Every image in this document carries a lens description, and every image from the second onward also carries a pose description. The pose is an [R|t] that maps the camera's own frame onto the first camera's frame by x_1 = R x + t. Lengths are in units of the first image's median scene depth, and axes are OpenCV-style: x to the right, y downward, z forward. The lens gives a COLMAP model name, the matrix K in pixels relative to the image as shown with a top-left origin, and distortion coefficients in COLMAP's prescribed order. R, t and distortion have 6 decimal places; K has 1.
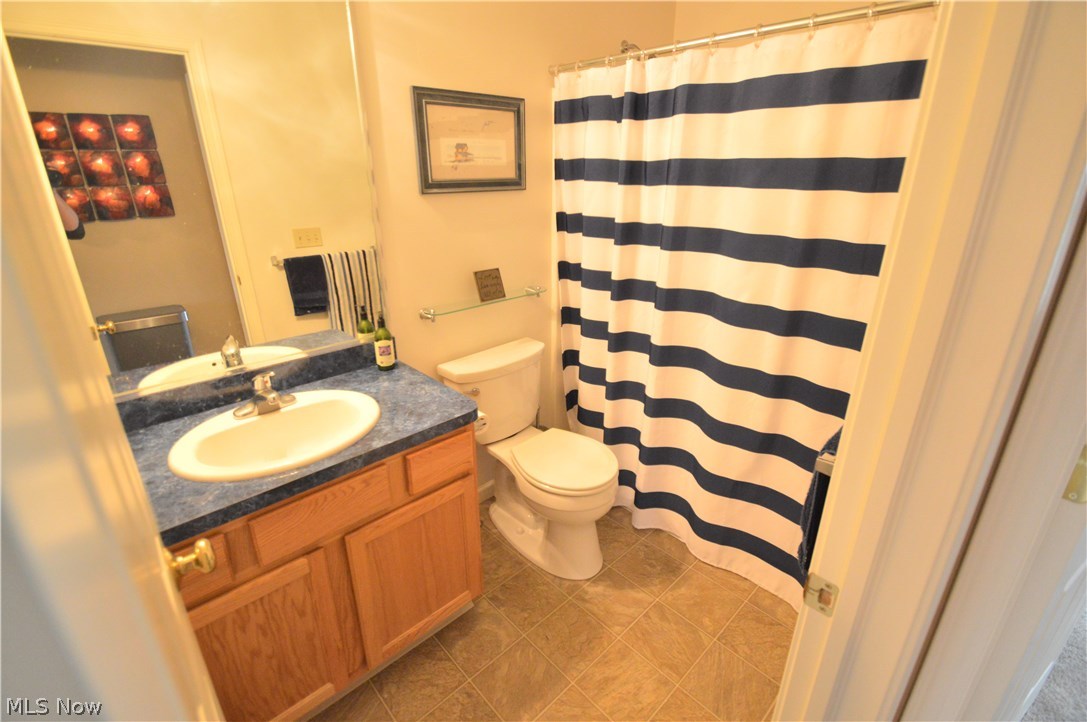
lens RADIAL K [[488.9, 0, 552.2], [0, 488.9, 346.2], [0, 0, 1]] dist [0.007380, -0.013059]
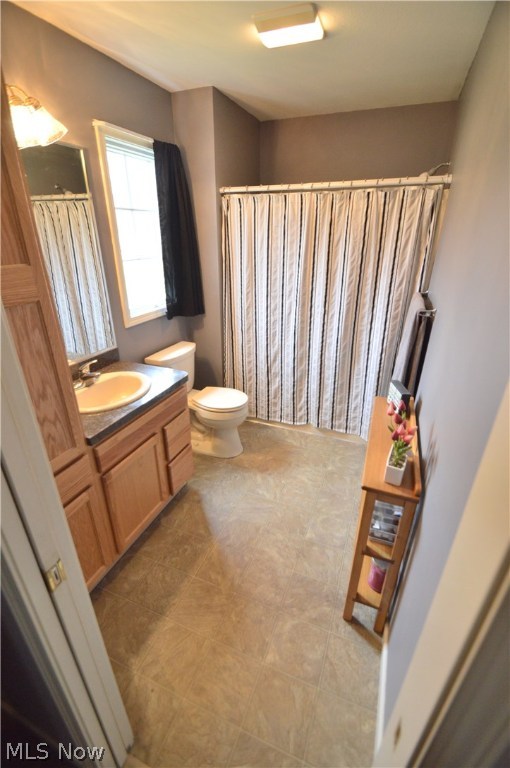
lens RADIAL K [[345.4, 0, 254.9], [0, 345.4, 392.8], [0, 0, 1]] dist [0.007380, -0.013059]
pose [[0.903020, -0.196604, 0.381972, -0.392521], [0.169728, 0.980073, 0.103197, 0.100890], [-0.394649, -0.028358, 0.918394, -0.331426]]
